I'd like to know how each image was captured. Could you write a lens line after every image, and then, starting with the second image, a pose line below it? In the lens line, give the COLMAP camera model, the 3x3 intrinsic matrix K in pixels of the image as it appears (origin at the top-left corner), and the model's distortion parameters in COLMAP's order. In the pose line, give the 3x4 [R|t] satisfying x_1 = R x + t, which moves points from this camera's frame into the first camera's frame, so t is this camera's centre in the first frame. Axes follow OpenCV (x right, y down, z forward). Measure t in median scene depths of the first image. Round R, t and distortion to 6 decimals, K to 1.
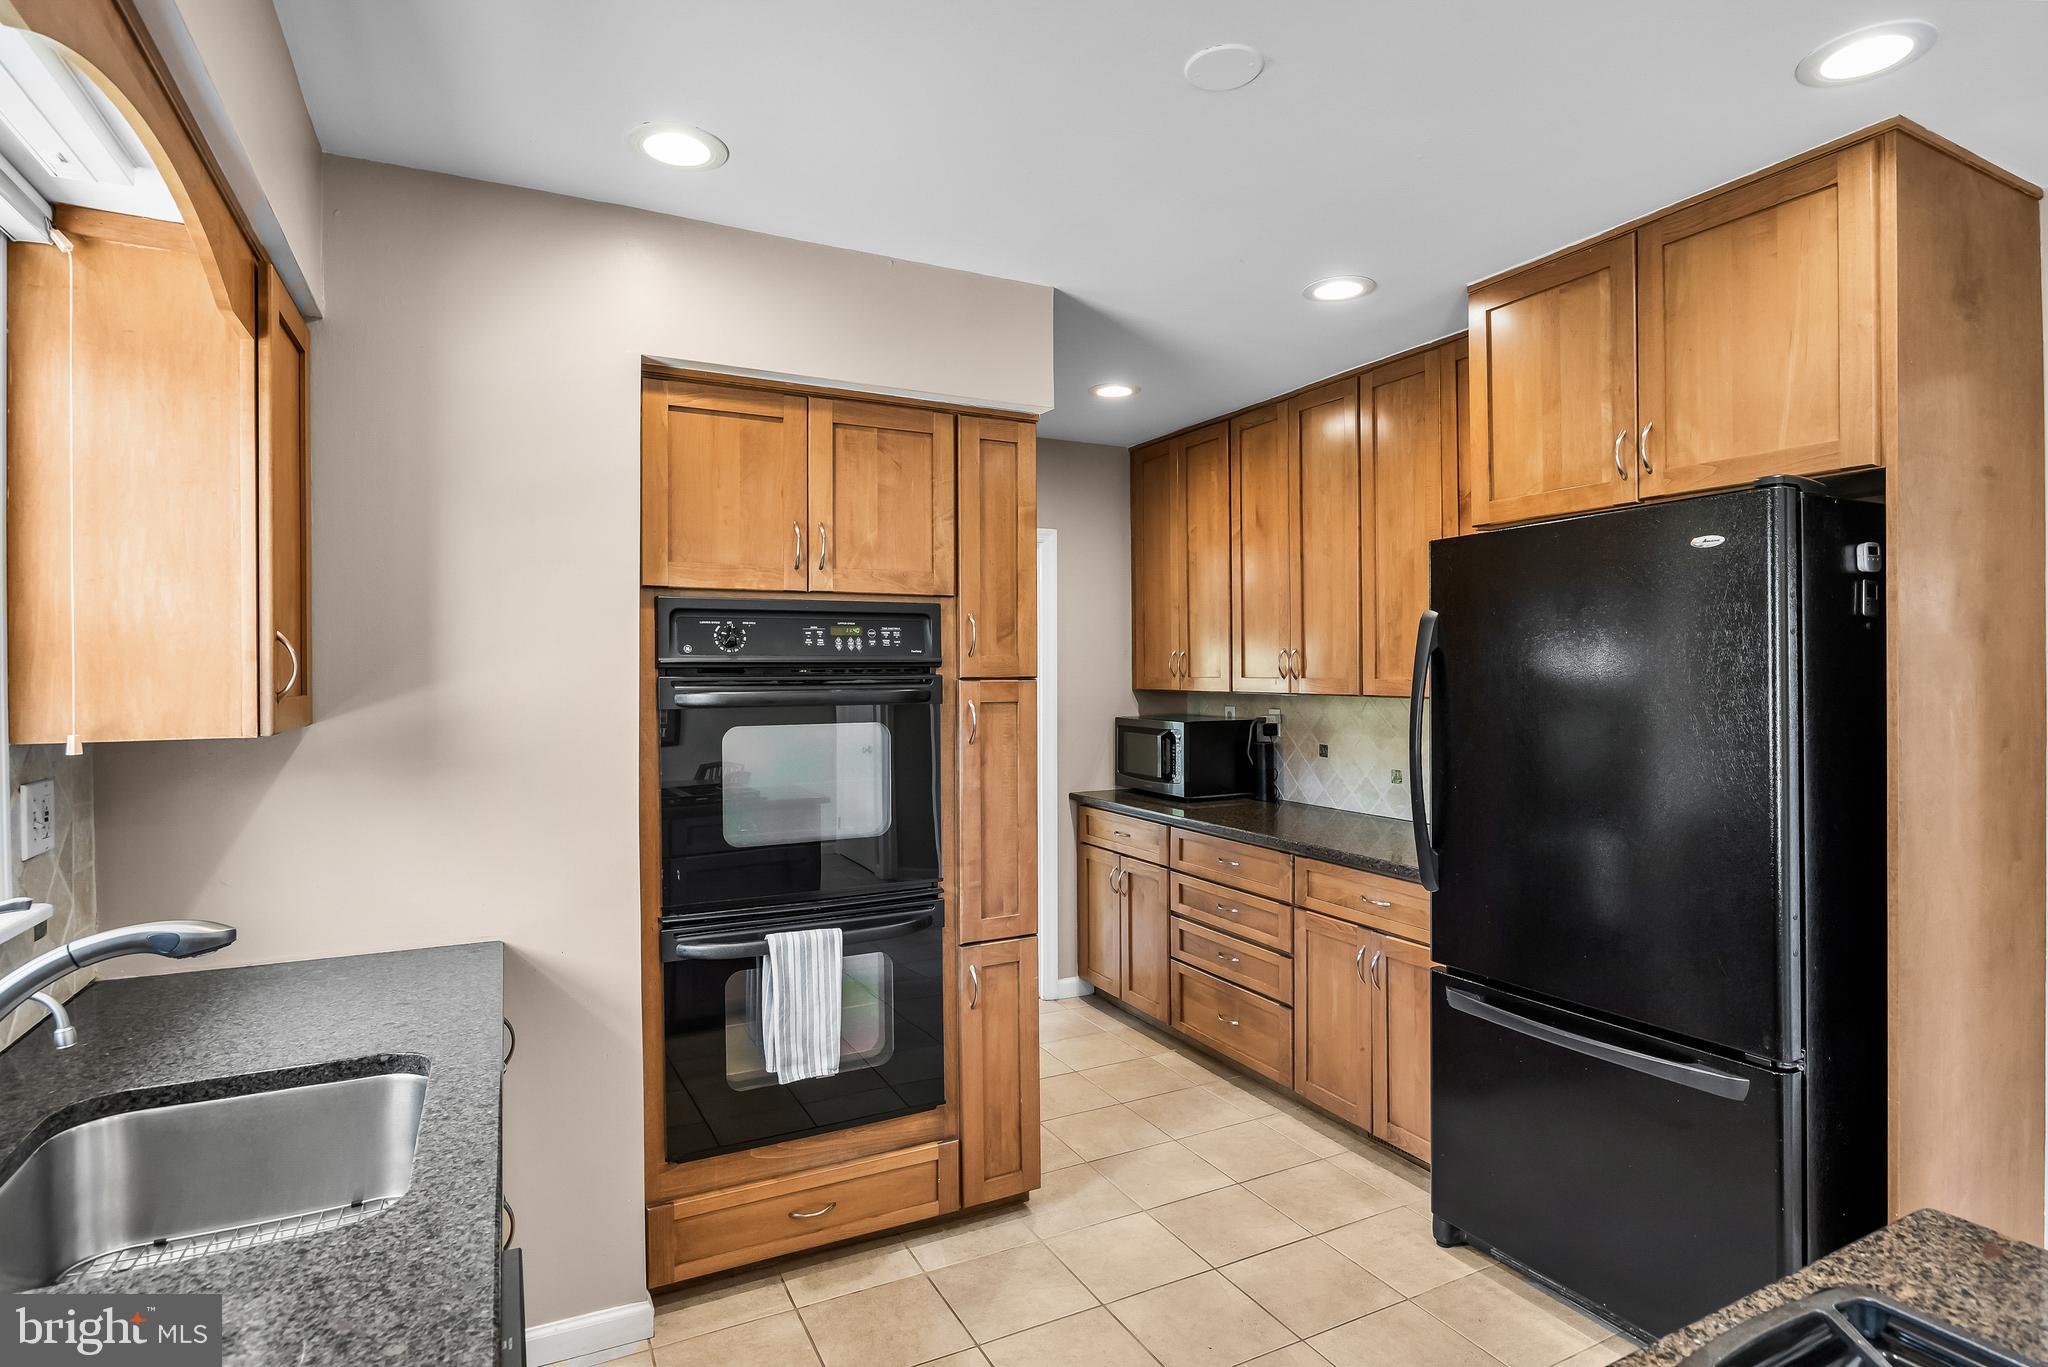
lens RADIAL K [[1056.6, 0, 1028.7], [0, 1056.6, 668.0], [0, 0, 1]] dist [-0.008264, -0.000939]
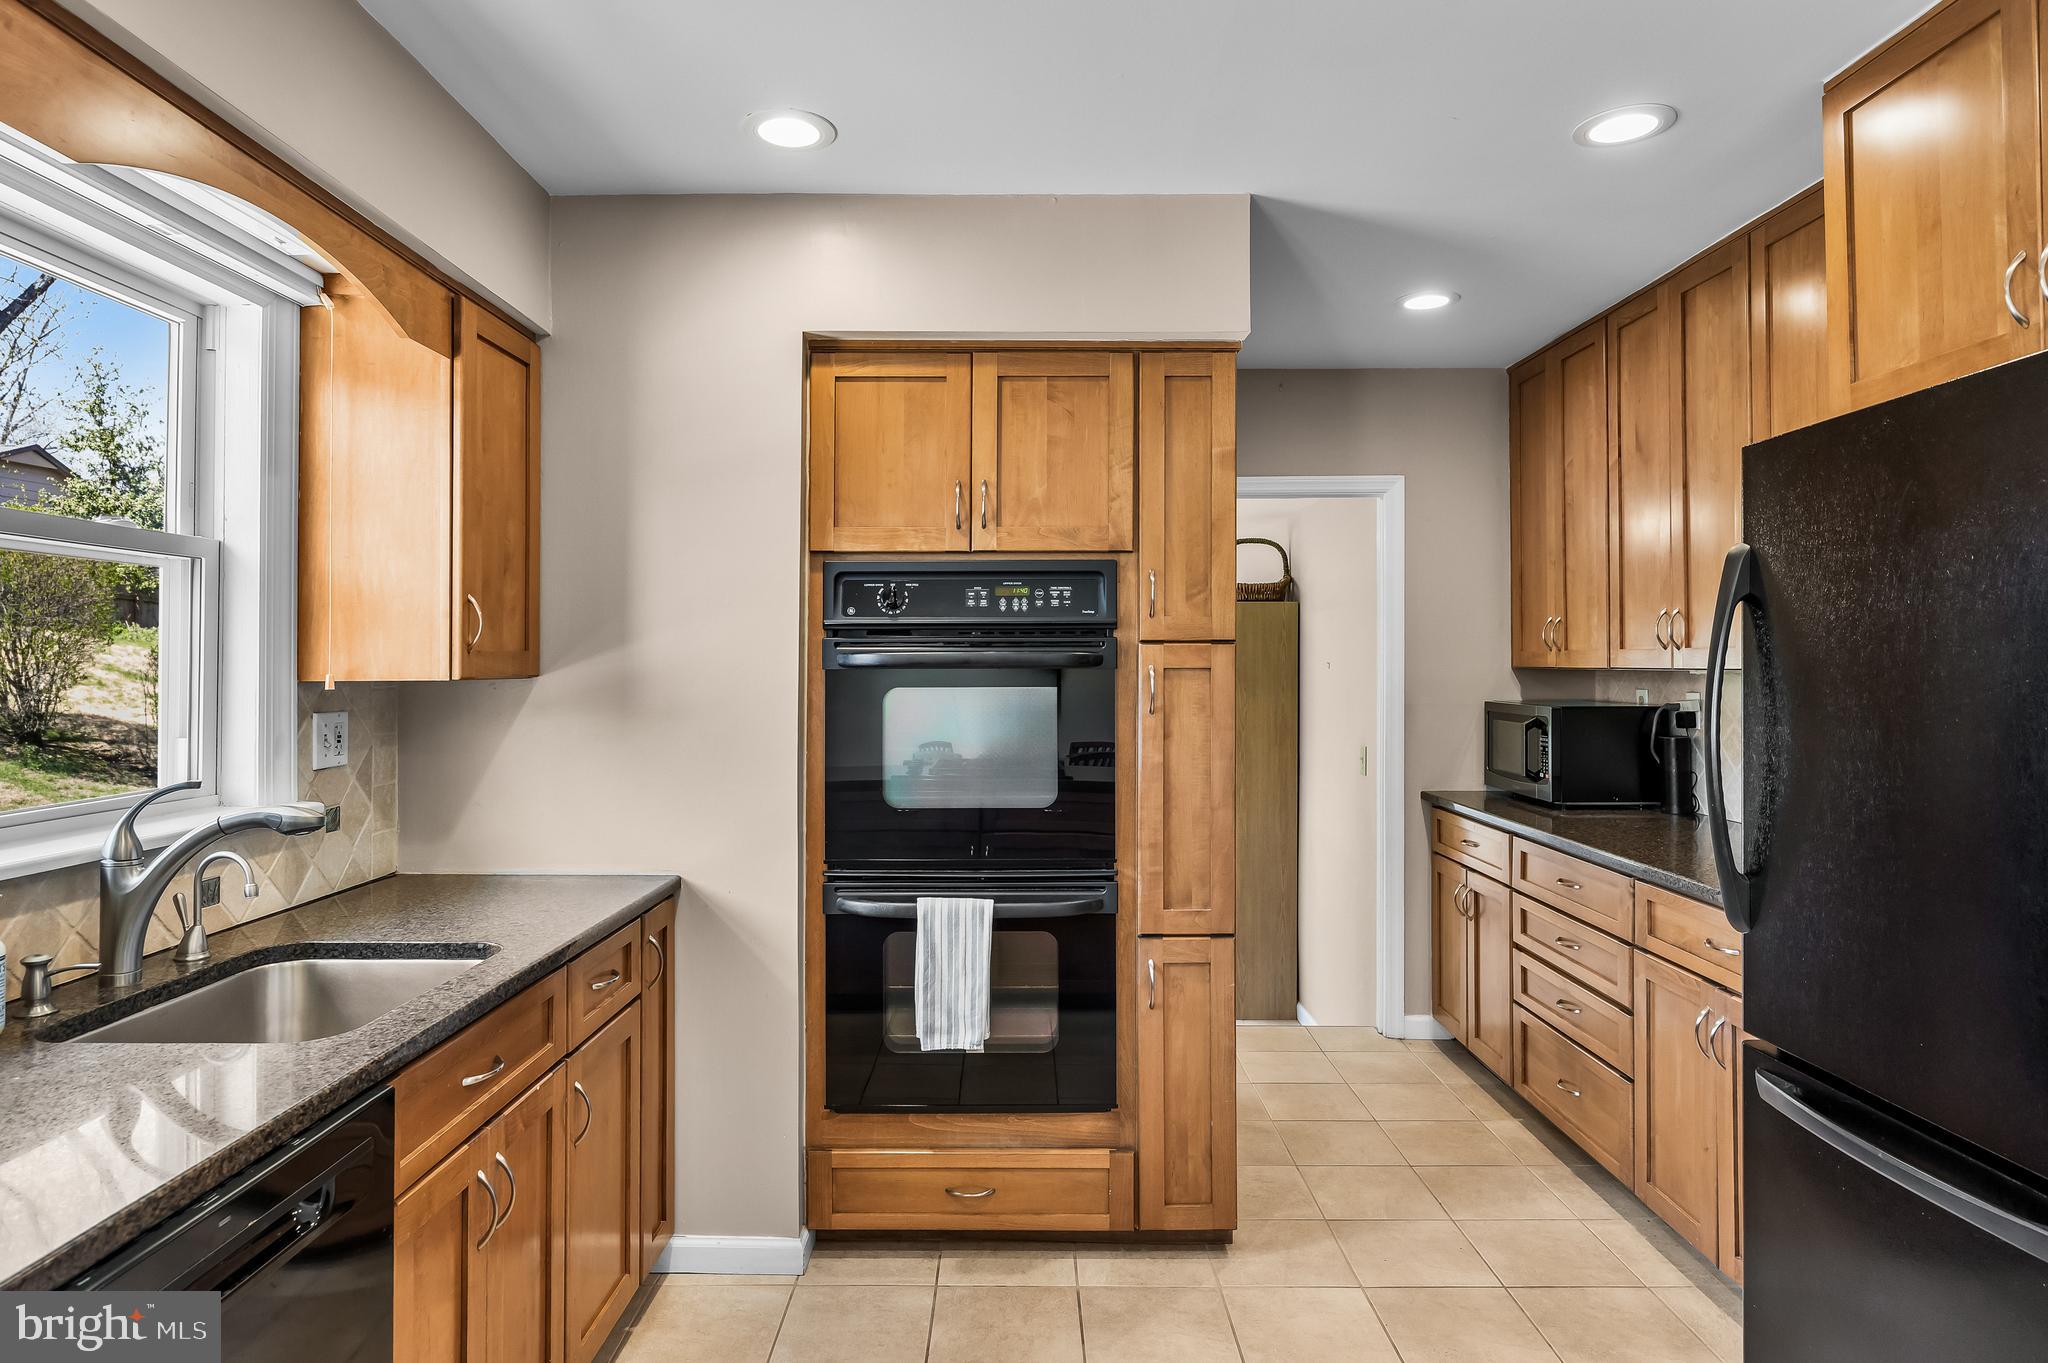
lens RADIAL K [[1170.2, 0, 1000.1], [0, 1170.2, 640.5], [0, 0, 1]] dist [0.000149, 0.000206]
pose [[0.884328, -0.005898, -0.466829, 0.306144], [-0.001452, 0.999881, -0.015383, 0.025348], [0.466864, 0.014282, 0.884214, 0.055279]]
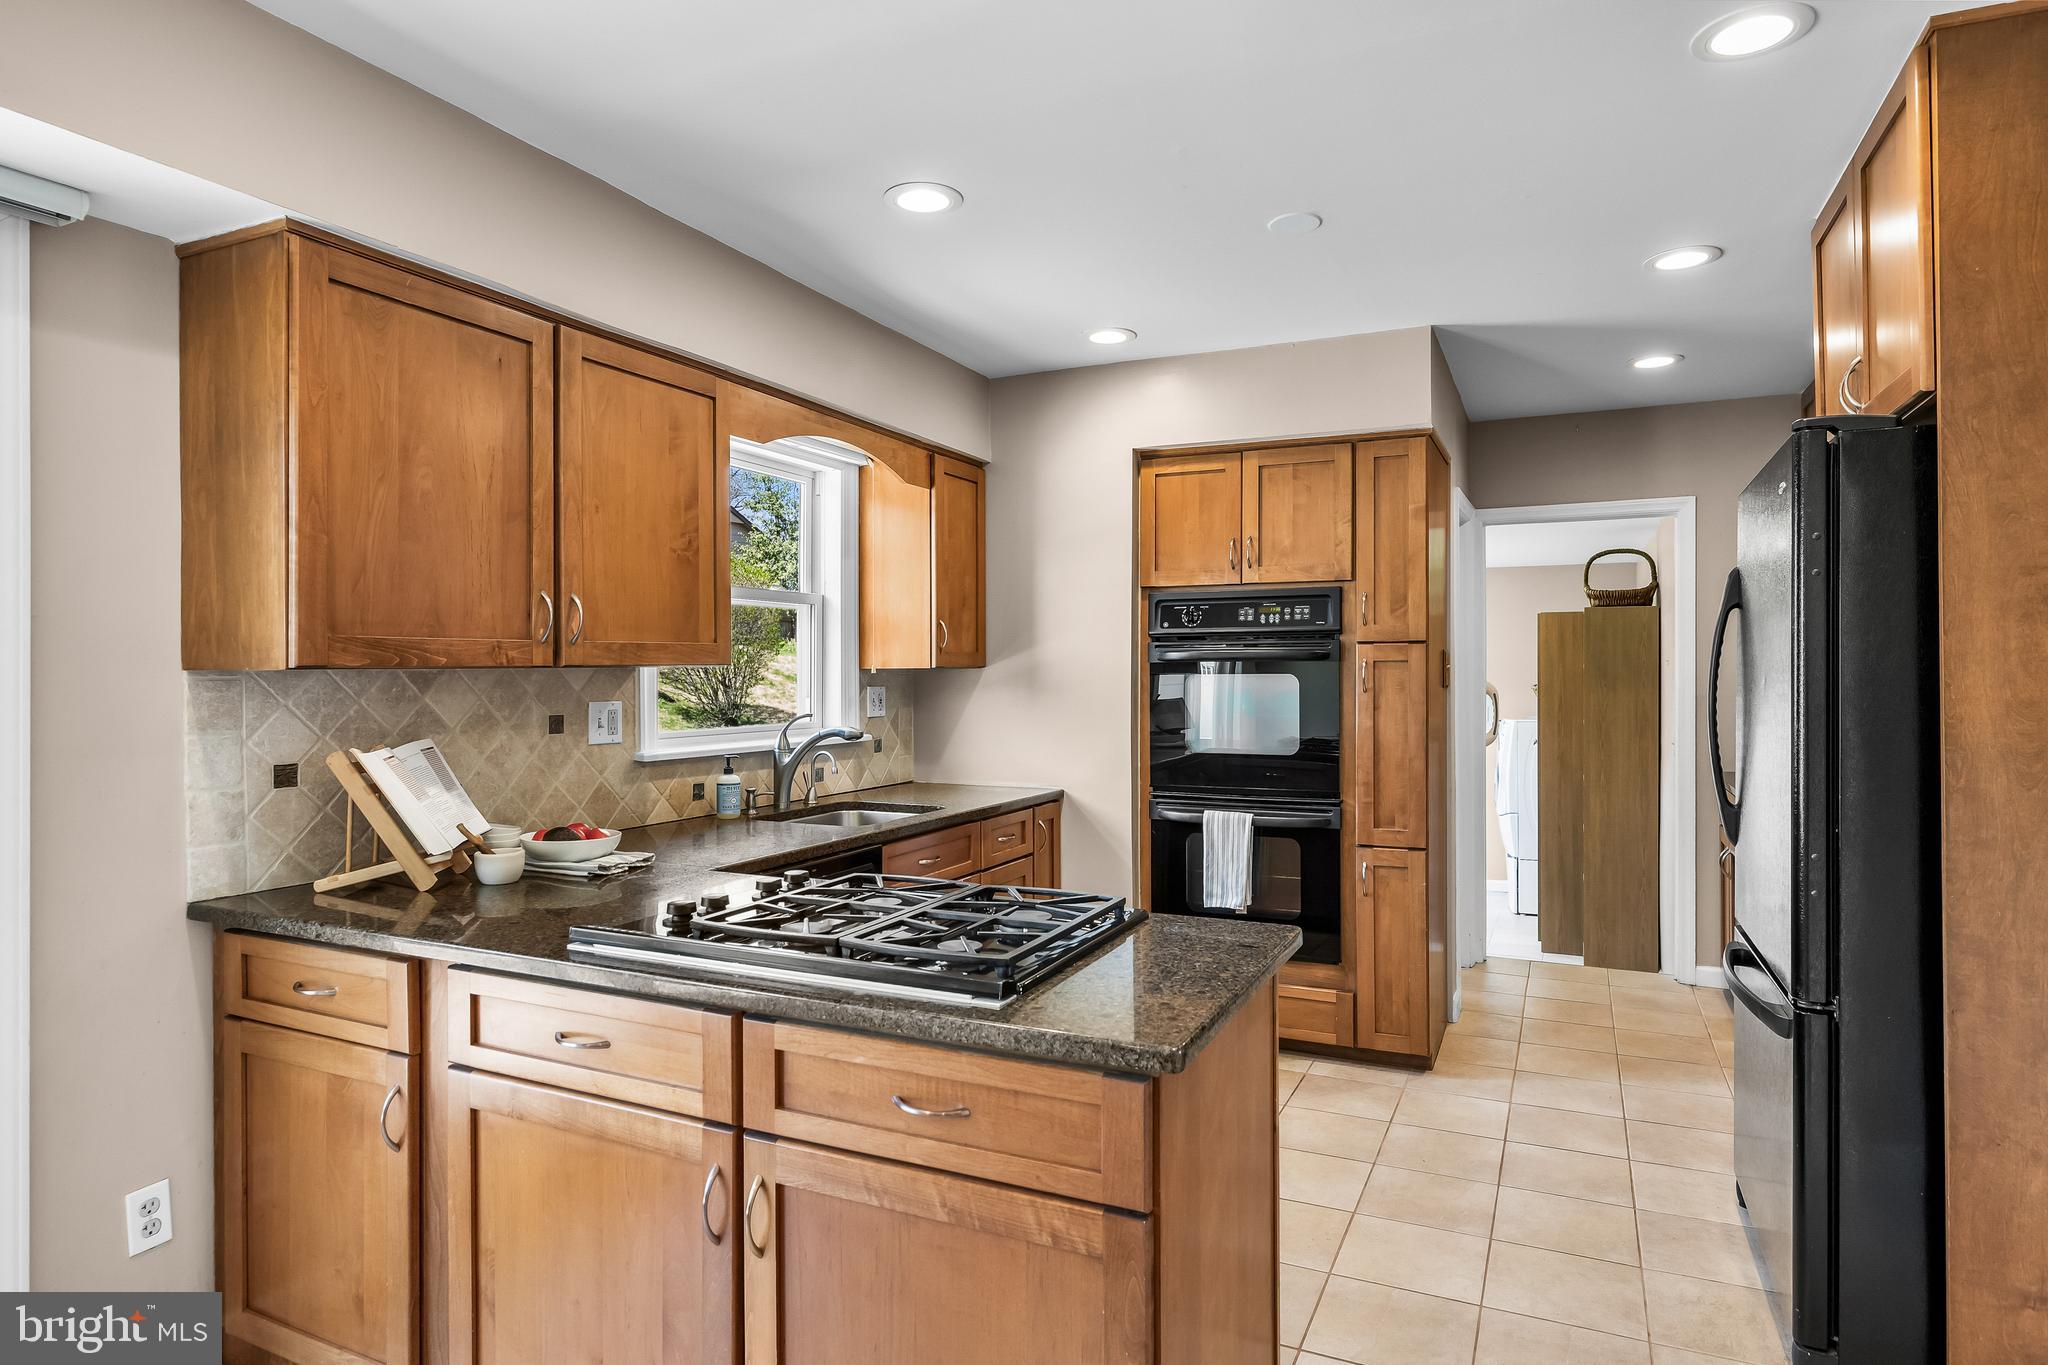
lens RADIAL K [[1126.7, 0, 1028.9], [0, 1126.7, 642.5], [0, 0, 1]] dist [0.001307, 0.000154]
pose [[0.608873, -0.017329, -0.793078, 0.818503], [0.001586, 0.999786, -0.020628, 0.039240], [0.793266, 0.011302, 0.608770, -0.181638]]
